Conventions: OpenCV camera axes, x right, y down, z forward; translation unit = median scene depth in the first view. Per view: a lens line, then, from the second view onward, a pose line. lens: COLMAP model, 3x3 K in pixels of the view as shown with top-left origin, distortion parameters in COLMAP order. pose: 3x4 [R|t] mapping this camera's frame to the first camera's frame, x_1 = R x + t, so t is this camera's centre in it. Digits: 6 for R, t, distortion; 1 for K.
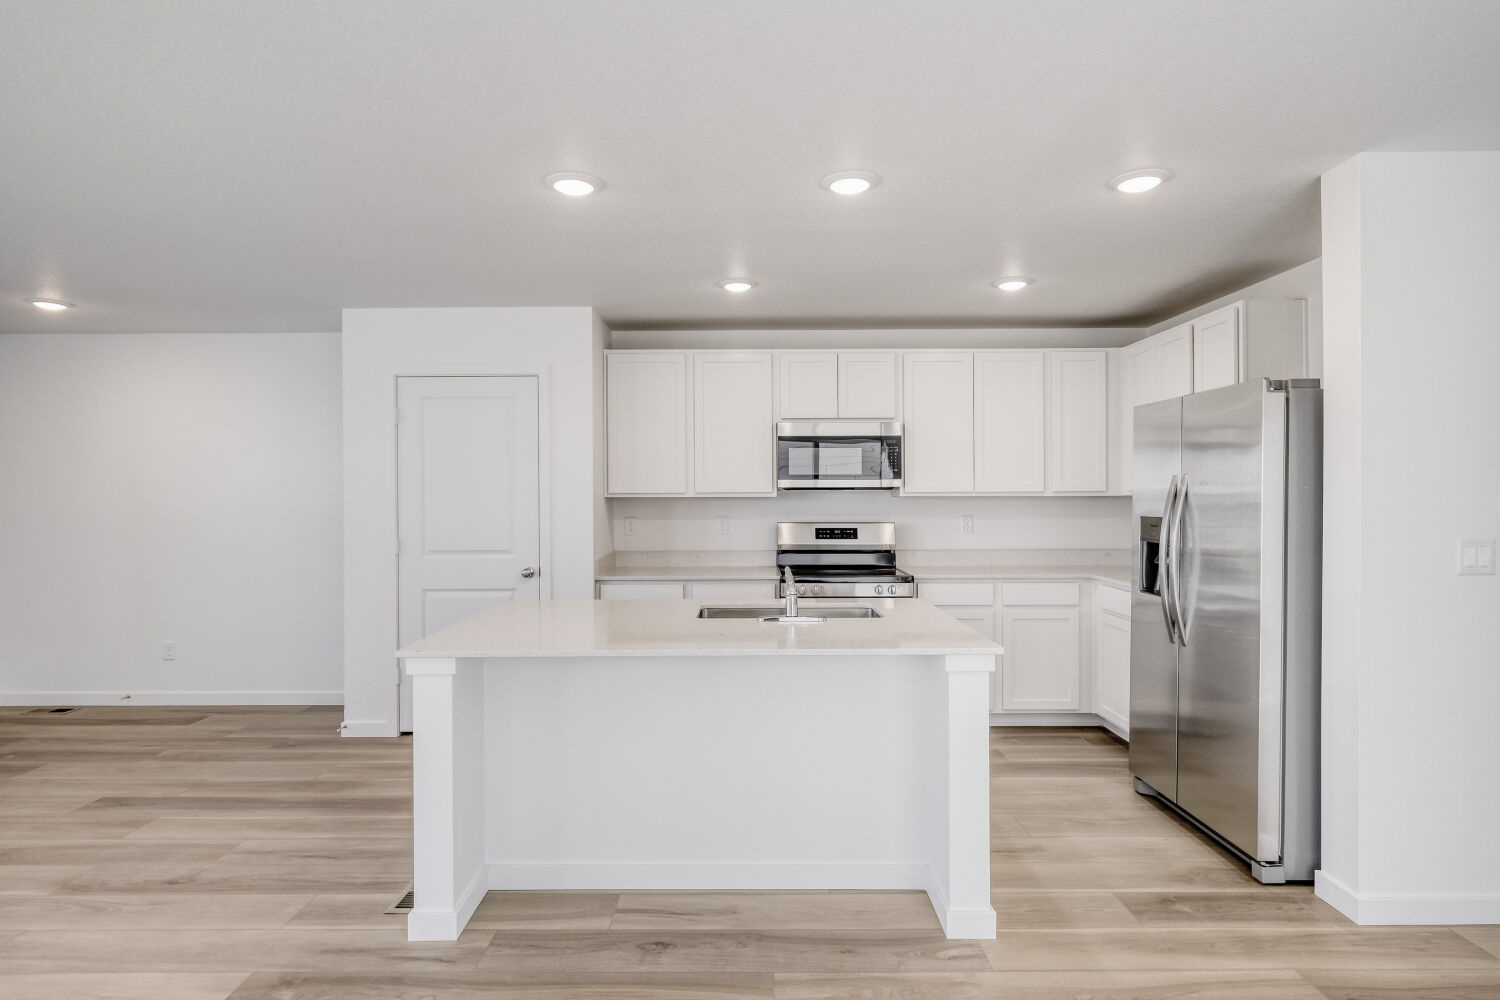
lens RADIAL K [[793.4, 0, 744.3], [0, 793.4, 500.1], [0, 0, 1]] dist [-0.001863, -0.000904]
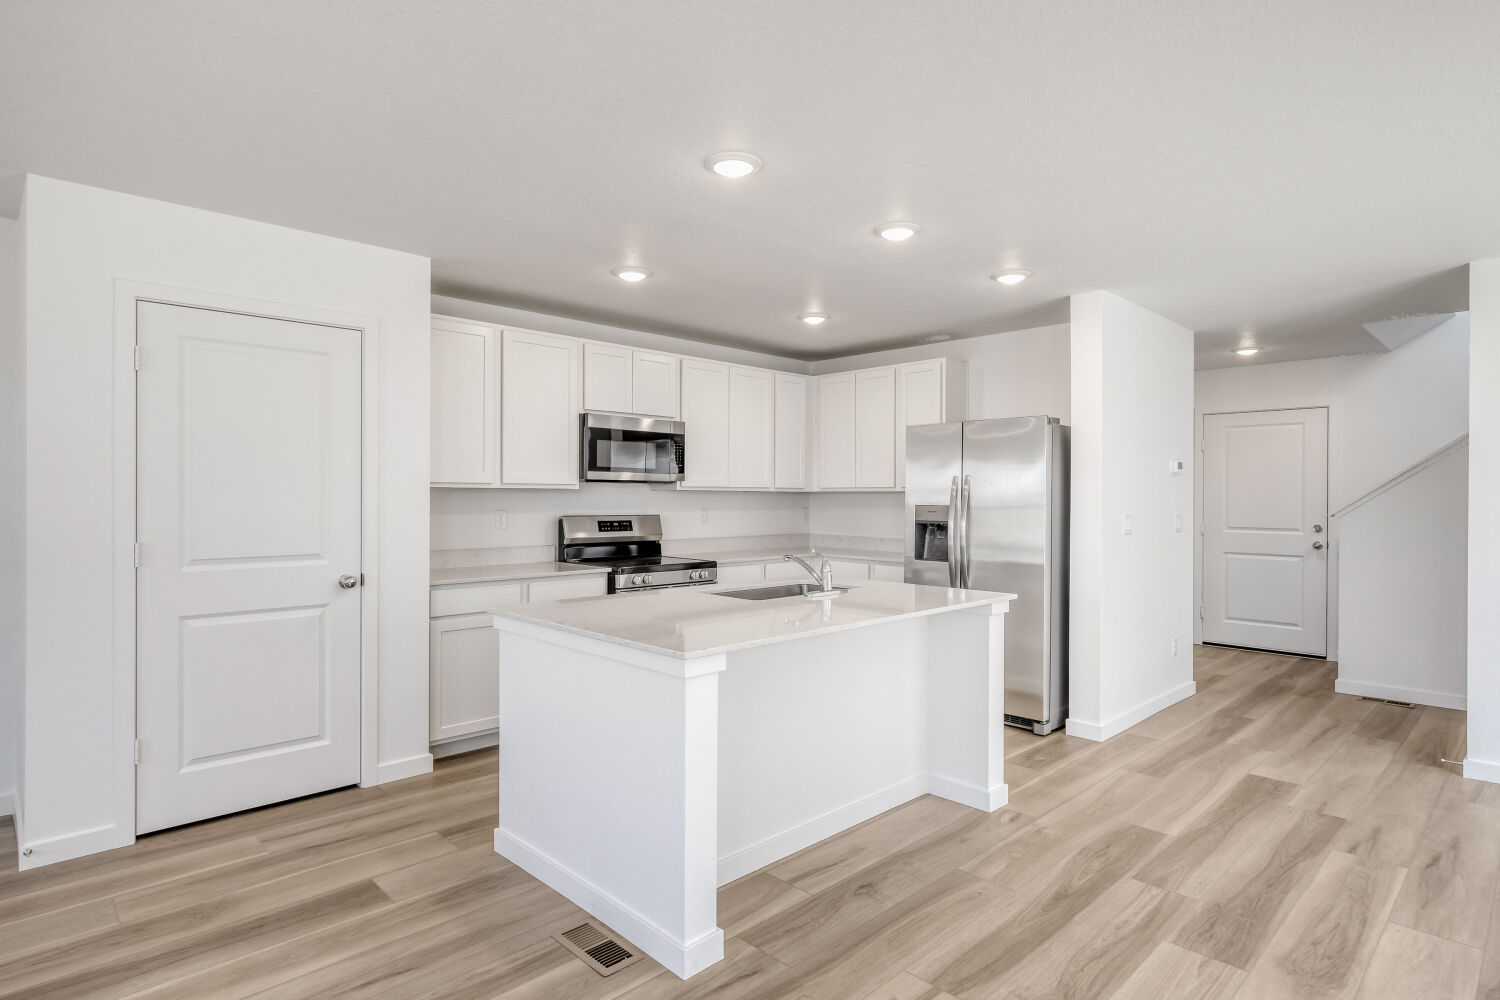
lens RADIAL K [[793.4, 0, 744.3], [0, 793.4, 500.1], [0, 0, 1]] dist [-0.001863, -0.000904]
pose [[0.716447, 0.003866, 0.697631, -0.539344], [-0.003803, 0.999991, -0.001636, 0.011257], [-0.697632, -0.001482, 0.716455, 0.173071]]
